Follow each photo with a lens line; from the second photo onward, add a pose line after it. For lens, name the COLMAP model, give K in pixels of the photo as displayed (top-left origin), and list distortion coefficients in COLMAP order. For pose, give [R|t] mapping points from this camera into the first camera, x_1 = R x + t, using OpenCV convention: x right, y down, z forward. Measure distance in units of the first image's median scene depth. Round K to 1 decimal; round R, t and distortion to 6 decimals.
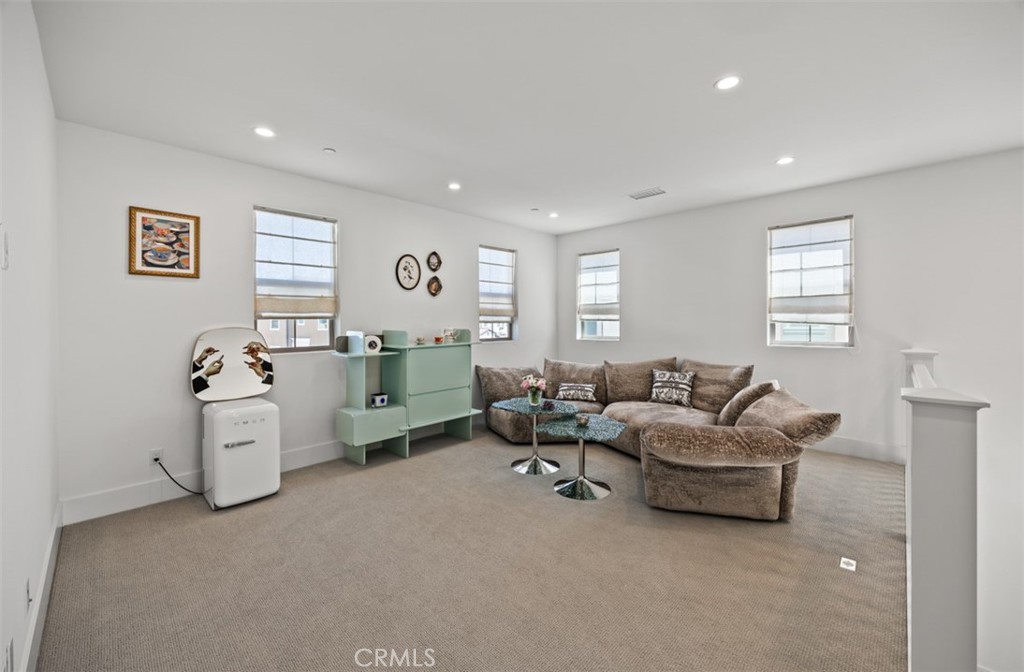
lens RADIAL K [[402.4, 0, 506.0], [0, 402.4, 320.3], [0, 0, 1]] dist [-0.004188, -0.000374]
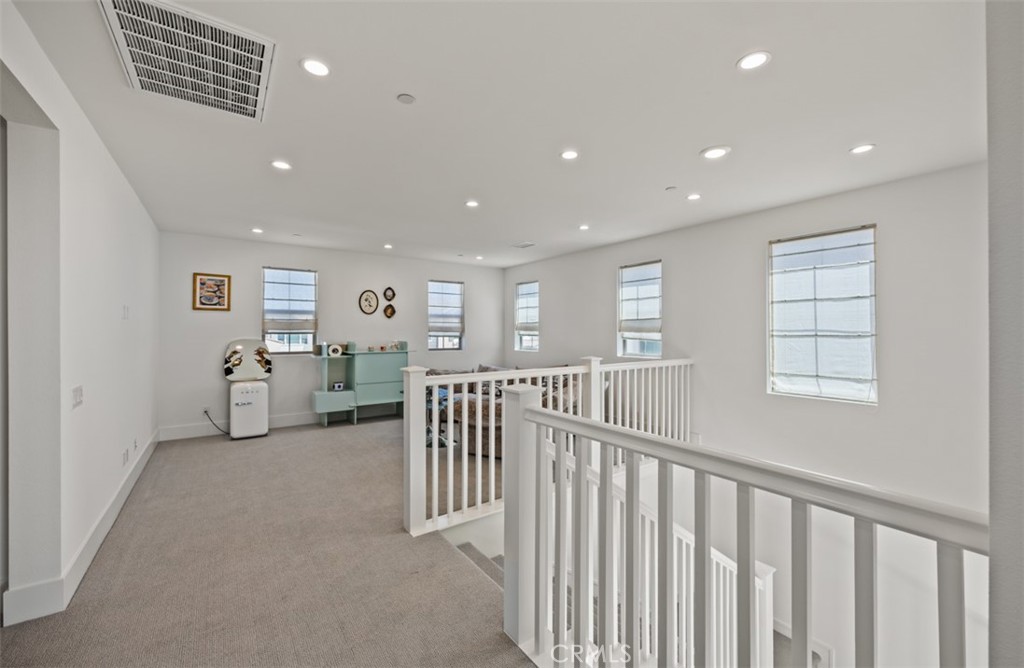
lens RADIAL K [[400.1, 0, 502.9], [0, 400.1, 329.0], [0, 0, 1]] dist [-0.000960, -0.000741]
pose [[0.985126, 0.005282, -0.171751, 0.568372], [-0.006629, 0.999952, -0.007267, -0.016532], [0.171704, 0.008297, 0.985114, -0.412511]]
